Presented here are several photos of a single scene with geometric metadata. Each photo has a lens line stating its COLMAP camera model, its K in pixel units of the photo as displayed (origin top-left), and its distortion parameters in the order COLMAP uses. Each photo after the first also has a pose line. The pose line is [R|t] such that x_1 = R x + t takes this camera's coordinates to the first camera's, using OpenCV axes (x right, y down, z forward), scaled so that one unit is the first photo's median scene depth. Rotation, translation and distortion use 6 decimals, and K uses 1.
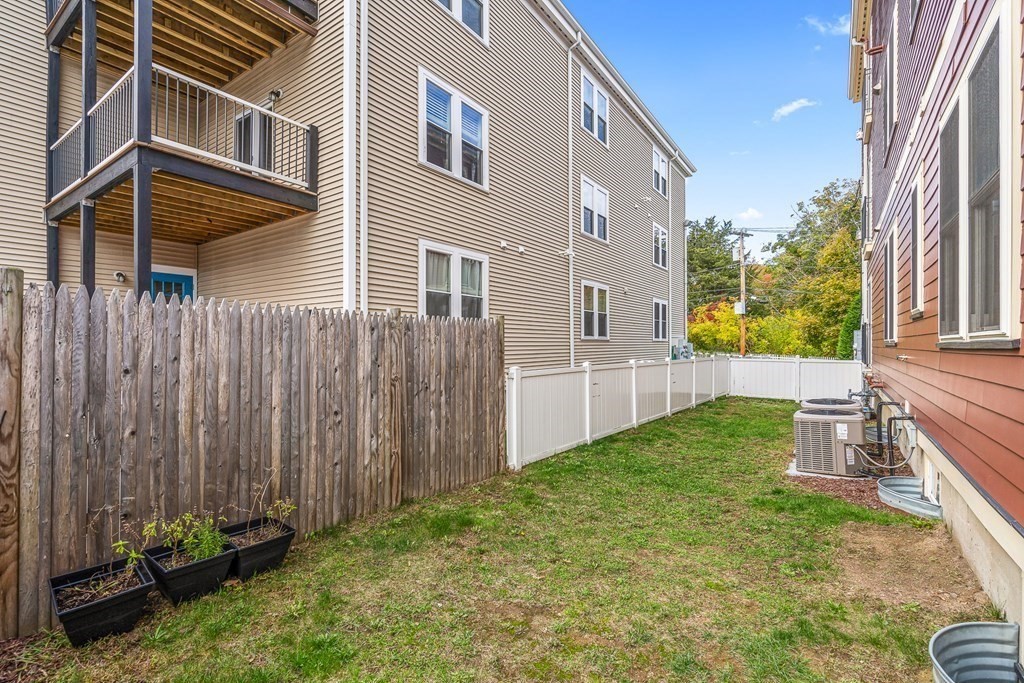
lens RADIAL K [[464.6, 0, 514.9], [0, 464.6, 338.7], [0, 0, 1]] dist [0.002382, -0.000203]
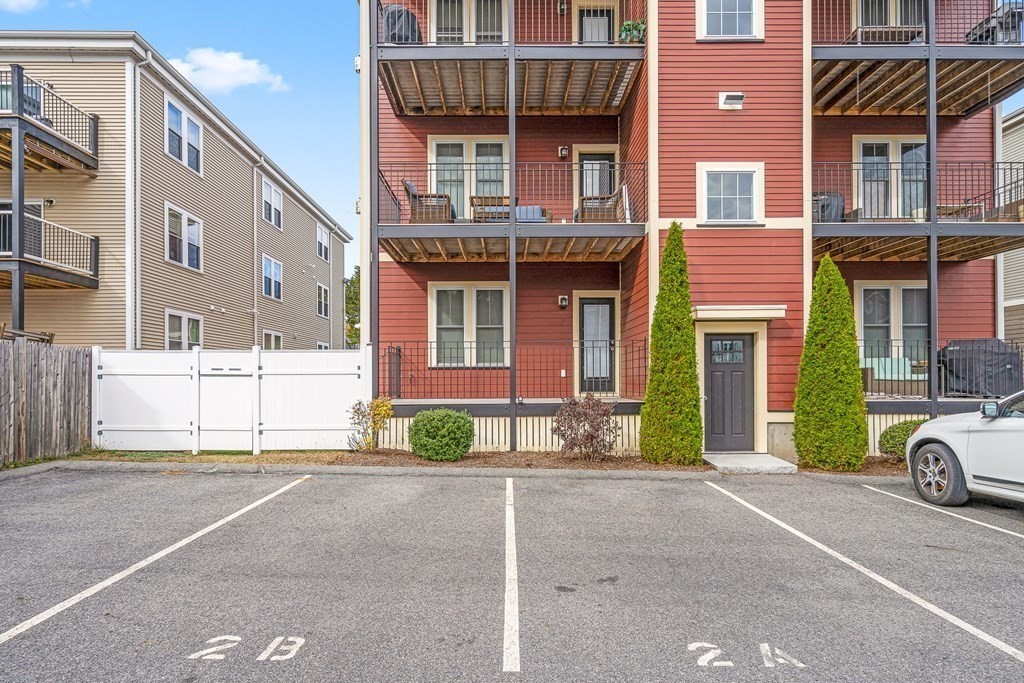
lens RADIAL K [[531.0, 0, 509.3], [0, 531.0, 376.1], [0, 0, 1]] dist [0.003436, 0.000474]
pose [[0.809013, 0.001198, 0.587789, -0.270453], [-0.000991, 0.999999, -0.000673, 0.018308], [-0.587789, -0.000038, 0.809014, -0.998740]]
